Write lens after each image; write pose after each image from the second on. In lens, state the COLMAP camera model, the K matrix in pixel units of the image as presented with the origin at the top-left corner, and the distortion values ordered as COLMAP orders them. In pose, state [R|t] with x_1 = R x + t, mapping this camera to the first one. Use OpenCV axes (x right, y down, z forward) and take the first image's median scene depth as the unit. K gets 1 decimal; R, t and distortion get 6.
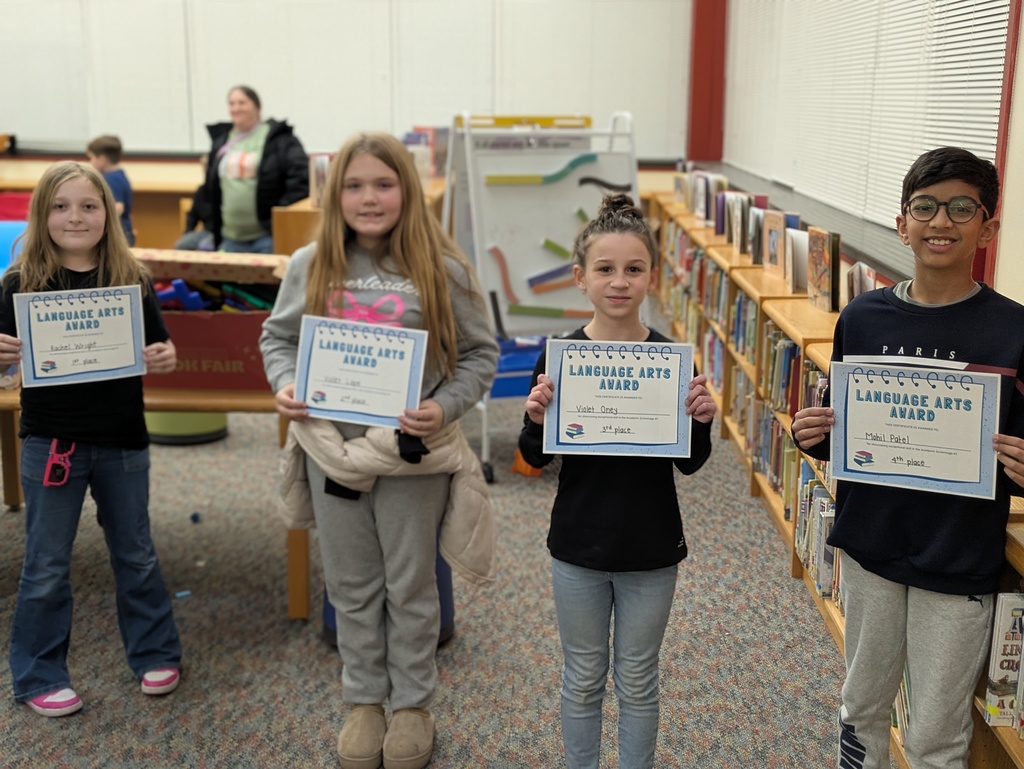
lens RADIAL K [[1275.2, 0, 526.4], [0, 1275.2, 384.7], [0, 0, 1]] dist [0.069644, -0.086364]
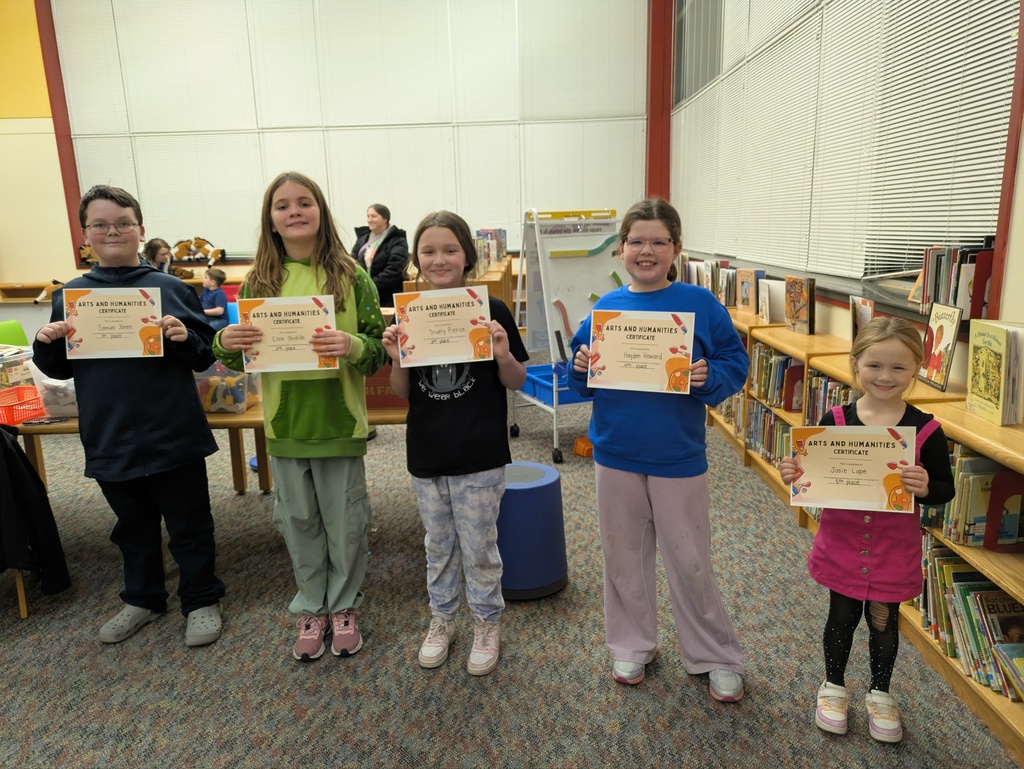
lens RADIAL K [[766.8, 0, 511.7], [0, 766.8, 402.2], [0, 0, 1]] dist [0.038160, -0.046809]
pose [[0.998991, -0.037399, -0.024862, -0.079959], [0.037697, 0.999221, 0.011639, -0.005912], [0.024407, -0.012564, 0.999623, 0.165633]]
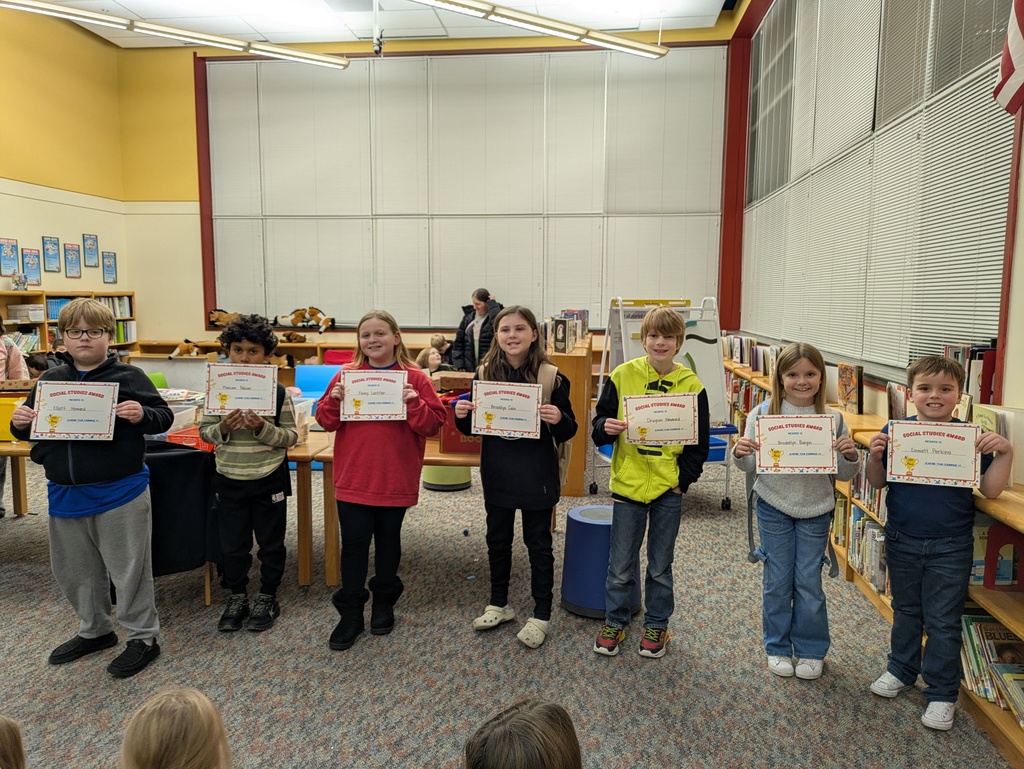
lens RADIAL K [[746.6, 0, 519.1], [0, 746.6, 383.6], [0, 0, 1]] dist [0.030036, -0.034871]
pose [[0.994202, 0.004239, -0.107444, -0.098803], [-0.015724, 0.994213, -0.106269, 0.013794], [0.106371, 0.107342, 0.988515, 0.012858]]
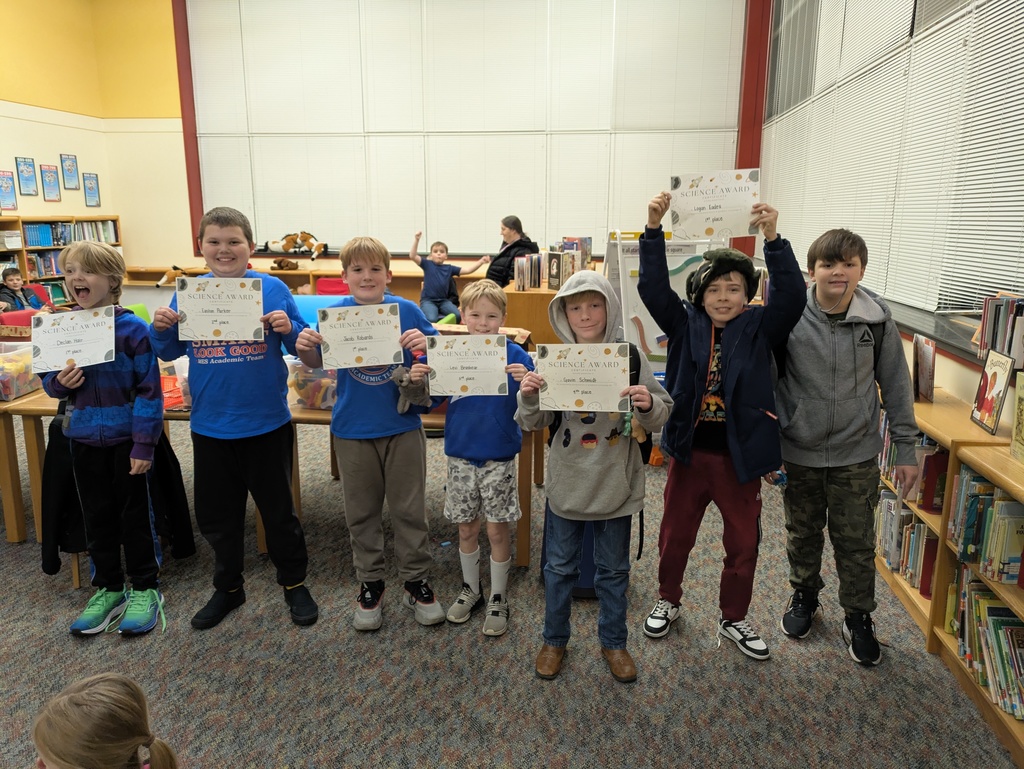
lens RADIAL K [[756.8, 0, 512.0], [0, 756.8, 384.5], [0, 0, 1]] dist [0.031571, -0.034454]
pose [[0.991864, 0.018143, -0.126004, -0.074988], [-0.018782, 0.999816, -0.003887, -0.026379], [0.125910, 0.006222, 0.992022, 0.099396]]
